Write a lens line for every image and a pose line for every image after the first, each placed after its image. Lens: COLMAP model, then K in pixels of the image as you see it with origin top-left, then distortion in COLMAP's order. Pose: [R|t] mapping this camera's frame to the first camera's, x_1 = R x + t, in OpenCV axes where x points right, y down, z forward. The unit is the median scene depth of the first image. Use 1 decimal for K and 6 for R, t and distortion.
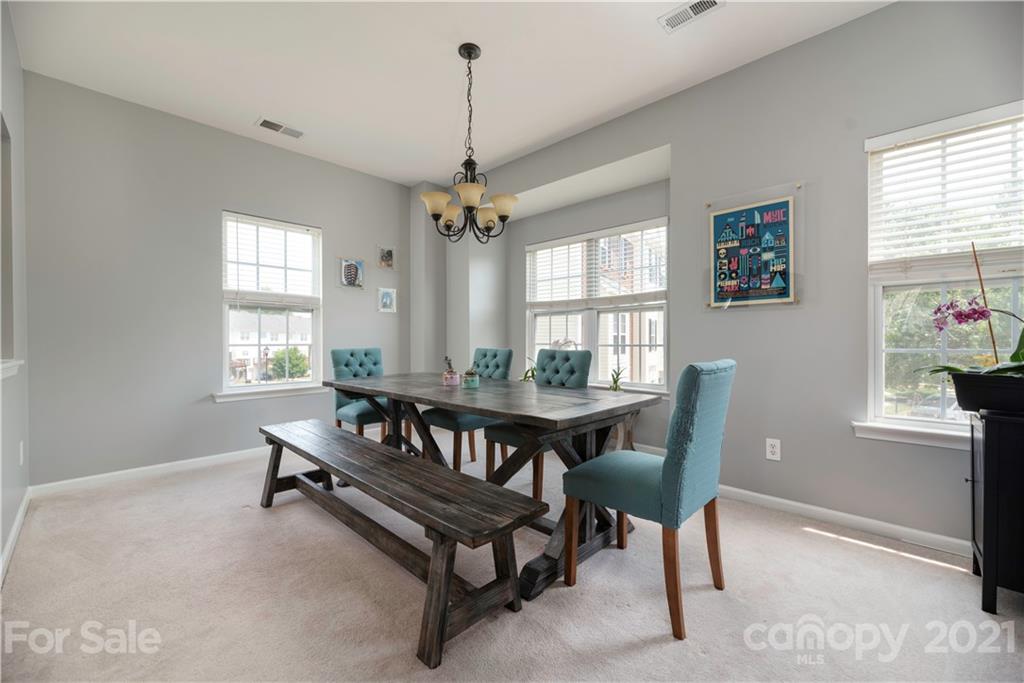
lens RADIAL K [[418.5, 0, 501.6], [0, 418.5, 341.4], [0, 0, 1]] dist [0.008276, -0.000088]
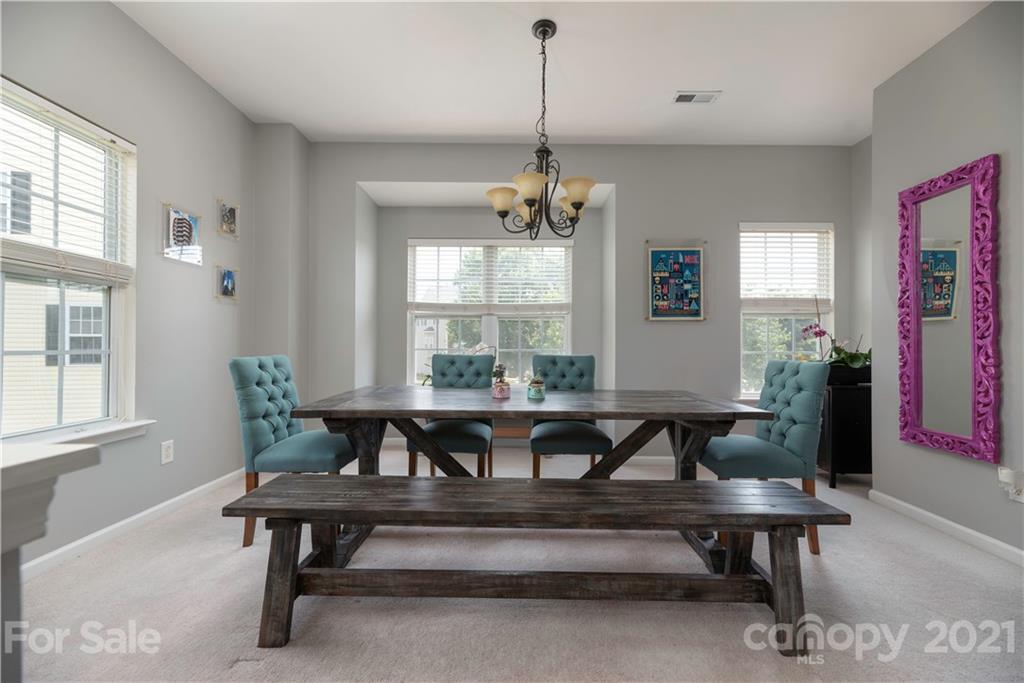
lens RADIAL K [[418.5, 0, 520.6], [0, 418.5, 341.9], [0, 0, 1]] dist [0.008276, -0.000088]
pose [[0.713042, 0.010333, 0.701045, -0.708939], [-0.001903, 0.999916, -0.012803, 0.001832], [-0.701118, 0.007795, 0.713002, 0.368094]]
